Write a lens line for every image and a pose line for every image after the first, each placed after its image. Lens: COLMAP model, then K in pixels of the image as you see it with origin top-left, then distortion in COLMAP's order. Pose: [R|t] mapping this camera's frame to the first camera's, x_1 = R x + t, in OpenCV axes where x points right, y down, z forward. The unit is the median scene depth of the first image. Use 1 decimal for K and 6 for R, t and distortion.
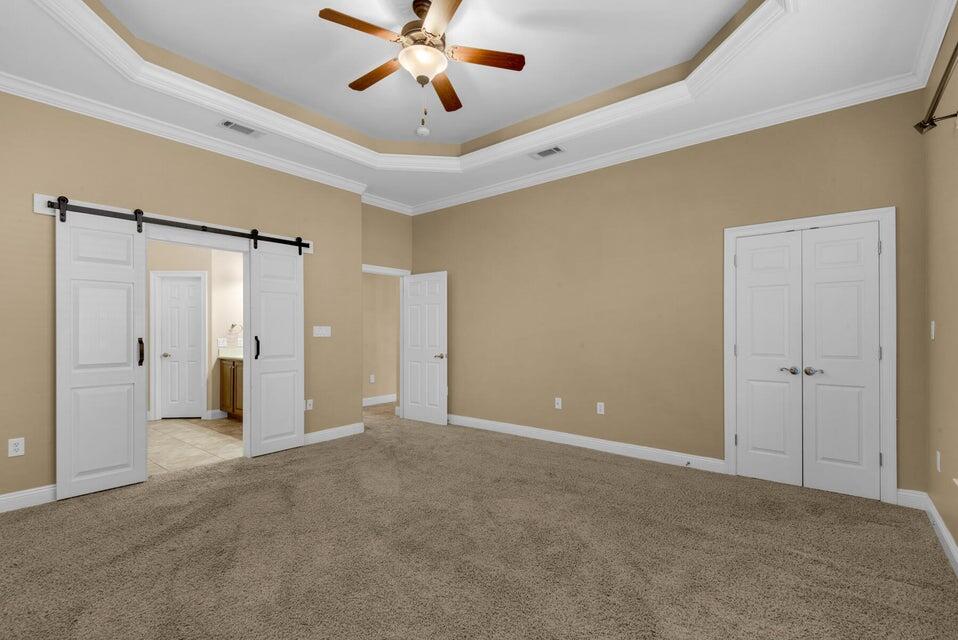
lens RADIAL K [[438.3, 0, 478.9], [0, 438.3, 326.2], [0, 0, 1]] dist [0.022708, -0.011025]
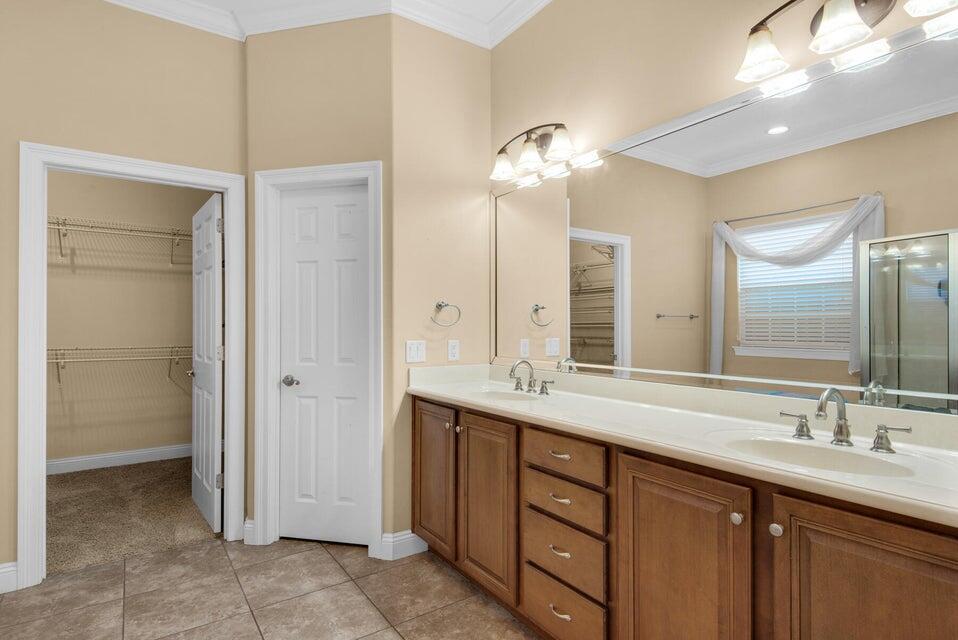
lens RADIAL K [[500.8, 0, 482.6], [0, 500.8, 323.5], [0, 0, 1]] dist [0.006158, 0.000622]
pose [[0.959658, -0.001315, -0.281168, -0.412143], [0.000636, 0.999997, -0.002506, 0.014391], [0.281170, 0.002226, 0.959655, 0.613393]]
